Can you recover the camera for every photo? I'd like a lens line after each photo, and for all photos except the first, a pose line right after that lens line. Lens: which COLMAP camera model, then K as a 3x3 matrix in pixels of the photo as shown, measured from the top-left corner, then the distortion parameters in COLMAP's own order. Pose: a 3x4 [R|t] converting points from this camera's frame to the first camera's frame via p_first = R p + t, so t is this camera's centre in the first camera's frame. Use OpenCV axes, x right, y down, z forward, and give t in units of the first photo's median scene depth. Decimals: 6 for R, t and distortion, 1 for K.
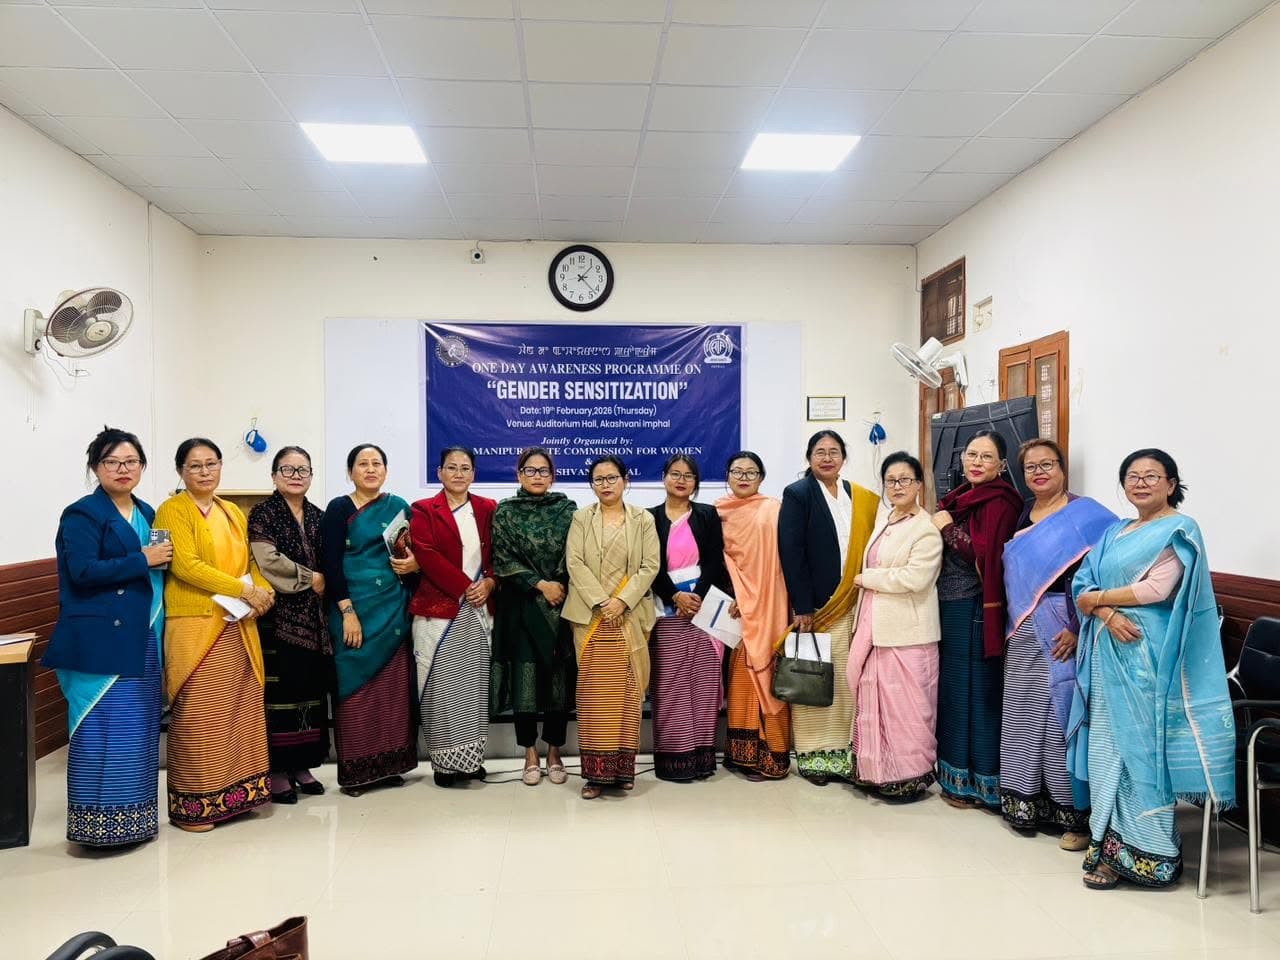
lens RADIAL K [[982.6, 0, 646.7], [0, 982.6, 510.6], [0, 0, 1]] dist [0.078429, -0.088365]
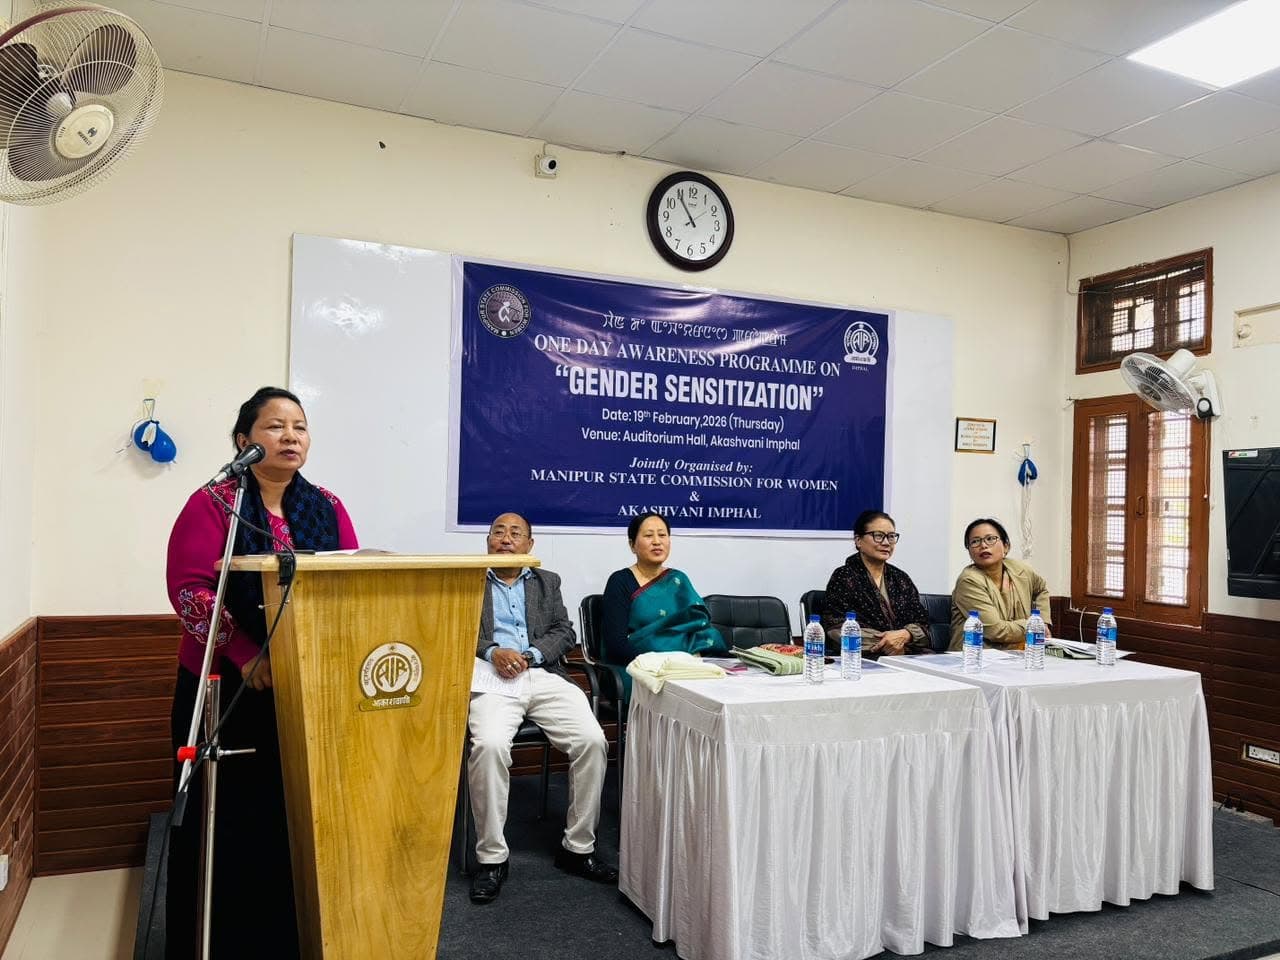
lens RADIAL K [[982.6, 0, 643.9], [0, 982.6, 503.6], [0, 0, 1]] dist [0.078429, -0.088365]
pose [[0.938532, 0.027984, 0.344055, -0.321902], [-0.016328, 0.999192, -0.036731, -0.019964], [-0.344805, 0.028856, 0.938231, 0.389996]]
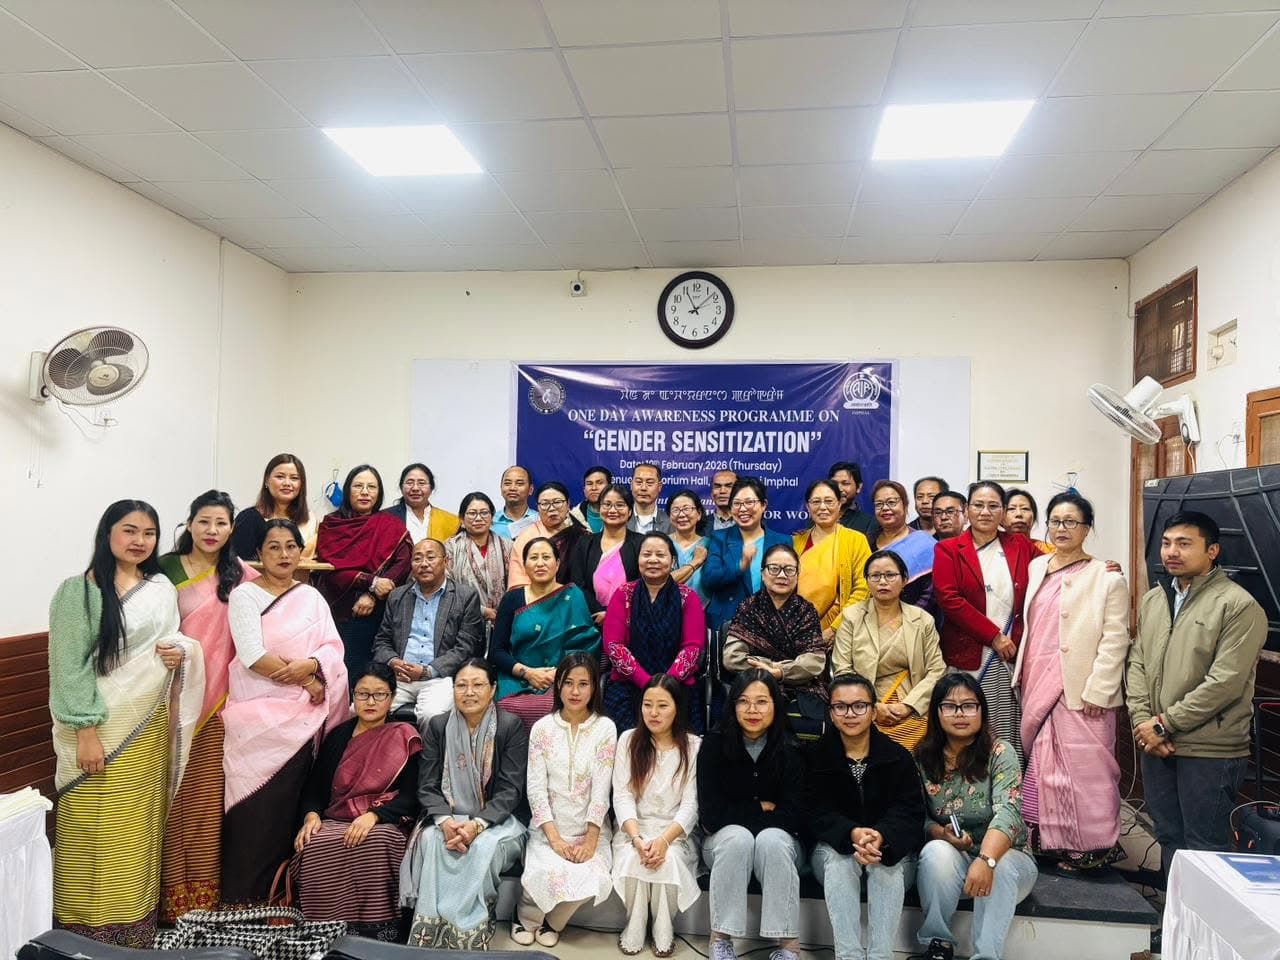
lens RADIAL K [[982.6, 0, 623.2], [0, 982.6, 503.4], [0, 0, 1]] dist [0.078429, -0.088365]
pose [[0.975739, 0.022628, -0.217762, 0.061586], [-0.033065, 0.998466, -0.044406, -0.029600], [0.216423, 0.050529, 0.974991, 0.167552]]
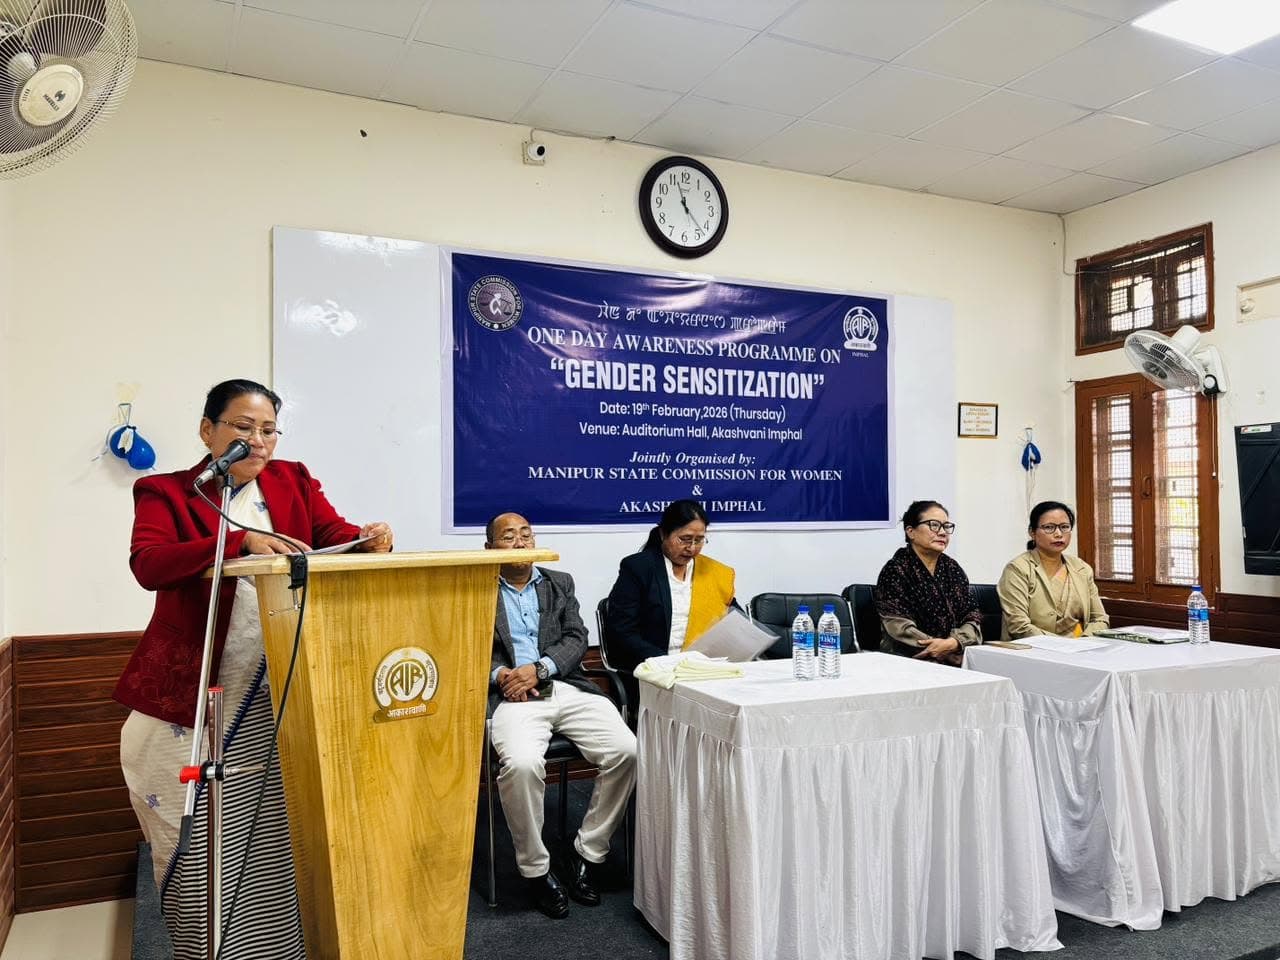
lens RADIAL K [[982.6, 0, 649.0], [0, 982.6, 502.3], [0, 0, 1]] dist [0.078429, -0.088365]
pose [[0.929857, 0.000256, 0.367920, -0.327680], [0.016519, 0.998962, -0.042444, -0.015150], [-0.367549, 0.045545, 0.928888, 0.415350]]
